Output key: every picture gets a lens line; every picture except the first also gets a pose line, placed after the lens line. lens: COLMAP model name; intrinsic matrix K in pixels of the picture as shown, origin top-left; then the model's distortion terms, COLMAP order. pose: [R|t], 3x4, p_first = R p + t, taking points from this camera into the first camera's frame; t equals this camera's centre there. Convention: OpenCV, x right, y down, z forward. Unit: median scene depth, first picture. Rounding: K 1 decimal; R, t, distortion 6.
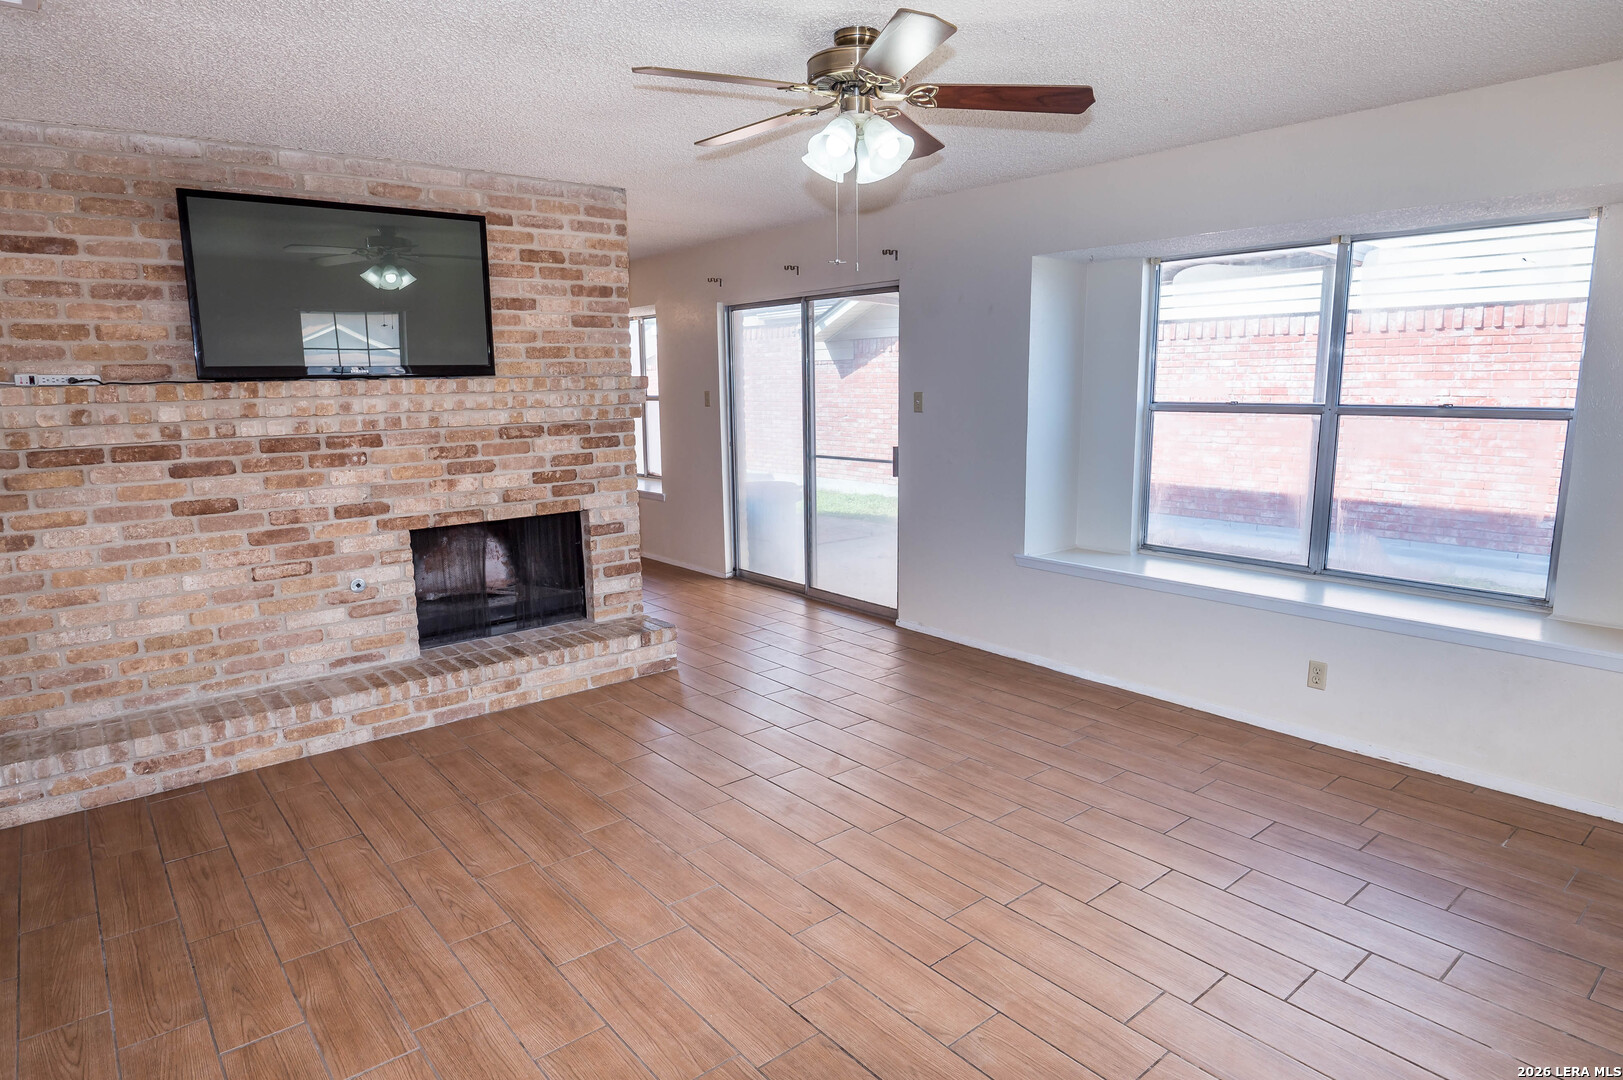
lens RADIAL K [[933.2, 0, 799.1], [0, 933.2, 542.9], [0, 0, 1]] dist [-0.010515, -0.013559]
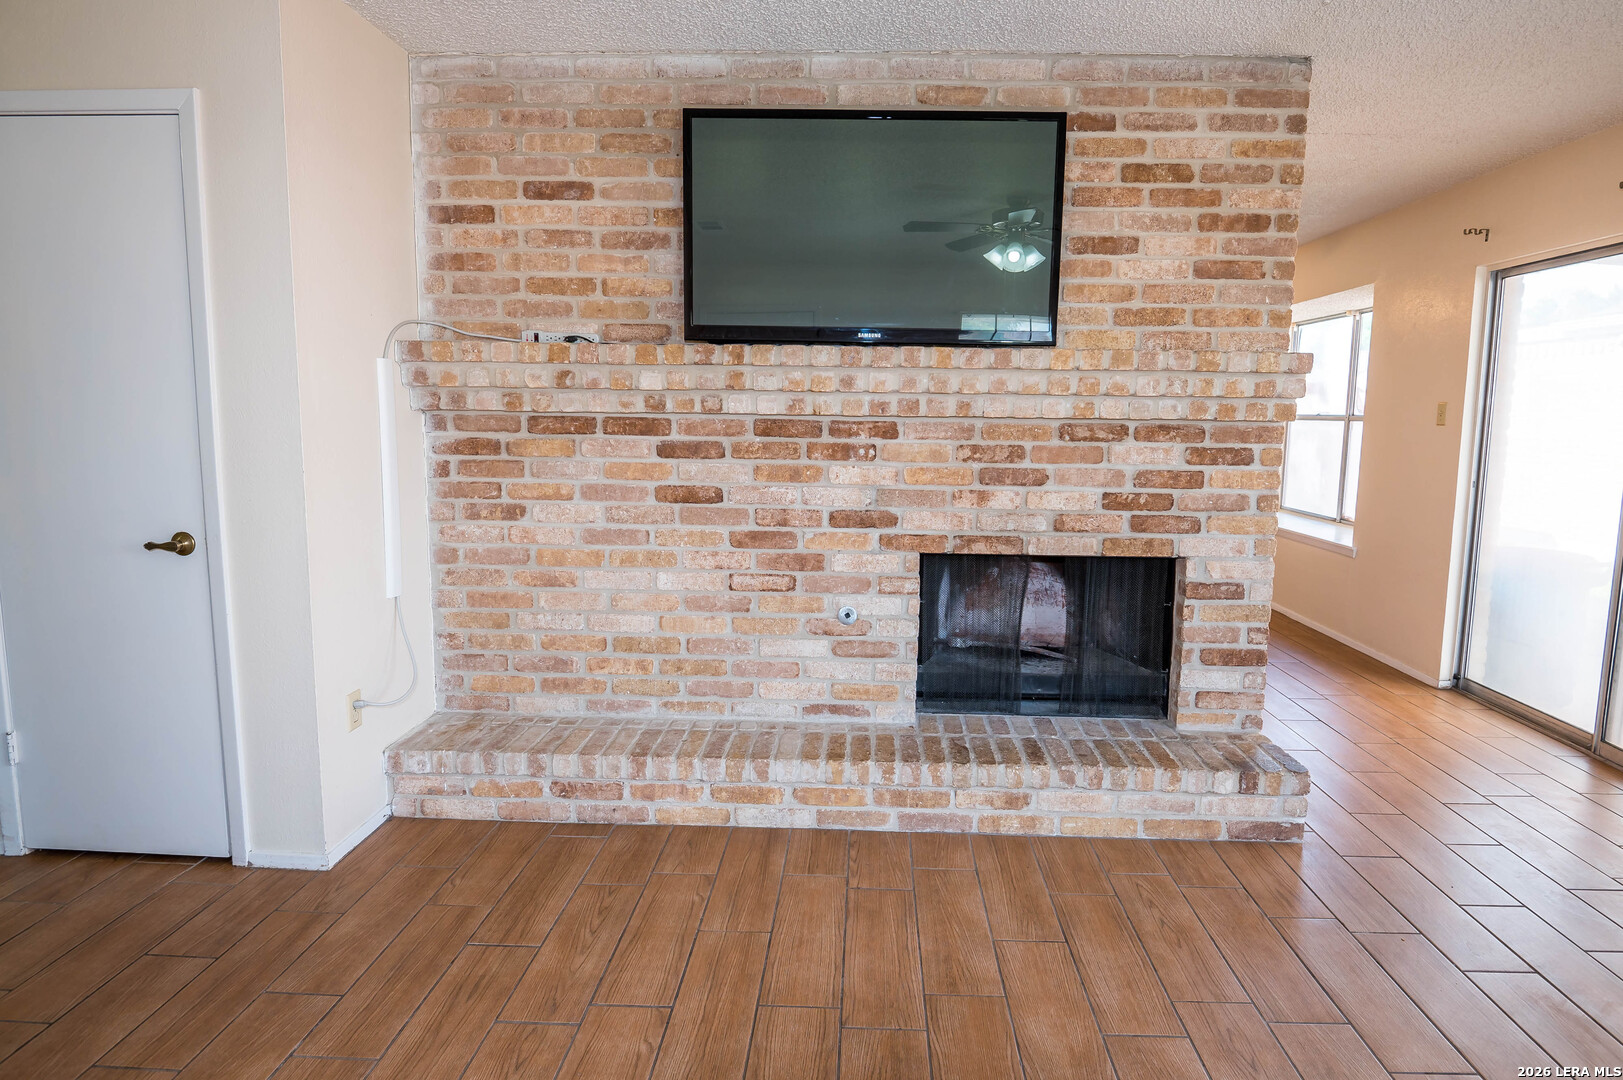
lens RADIAL K [[878.0, 0, 845.2], [0, 878.0, 515.2], [0, 0, 1]] dist [-0.003362, -0.009878]
pose [[0.753841, 0.103508, -0.648852, -0.012238], [-0.141909, 0.989855, -0.006964, -0.031892], [0.641549, 0.097328, 0.760883, 0.446147]]
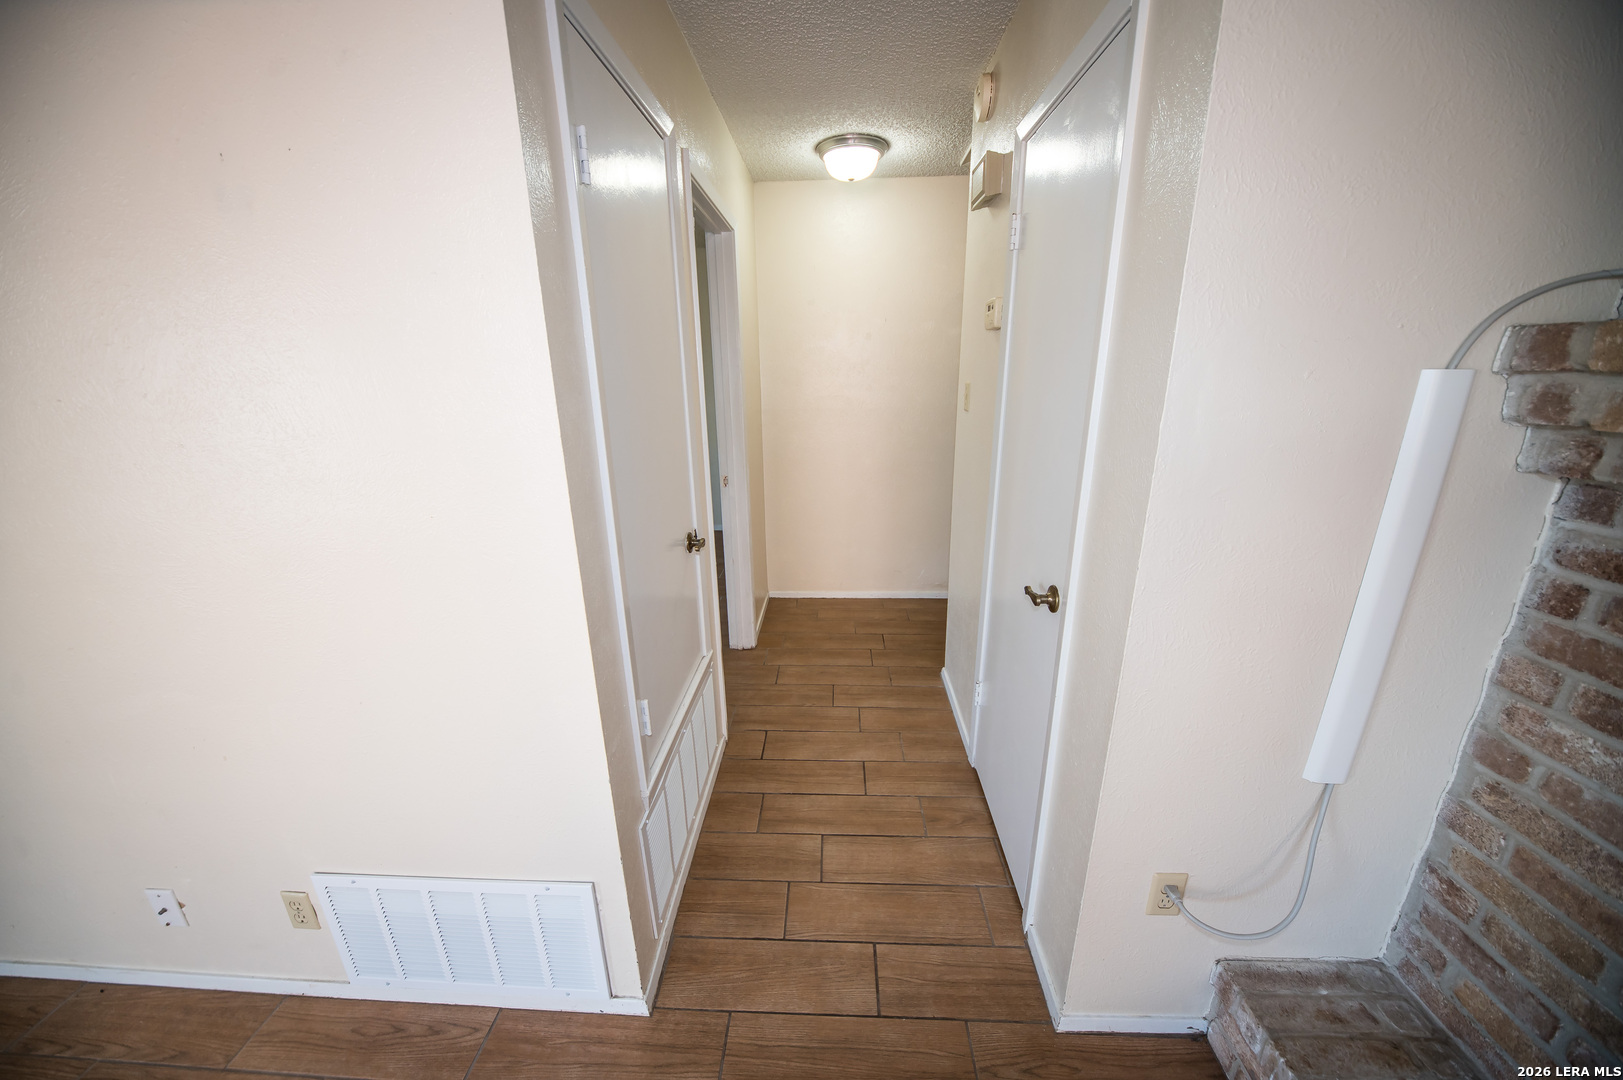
lens RADIAL K [[578.0, 0, 808.8], [0, 578.0, 546.4], [0, 0, 1]] dist [-0.011985, -0.000157]
pose [[-0.675222, 0.244544, -0.695897, -0.396086], [-0.102813, 0.903031, 0.417091, -0.109211], [0.730414, 0.353176, -0.584604, 0.690522]]
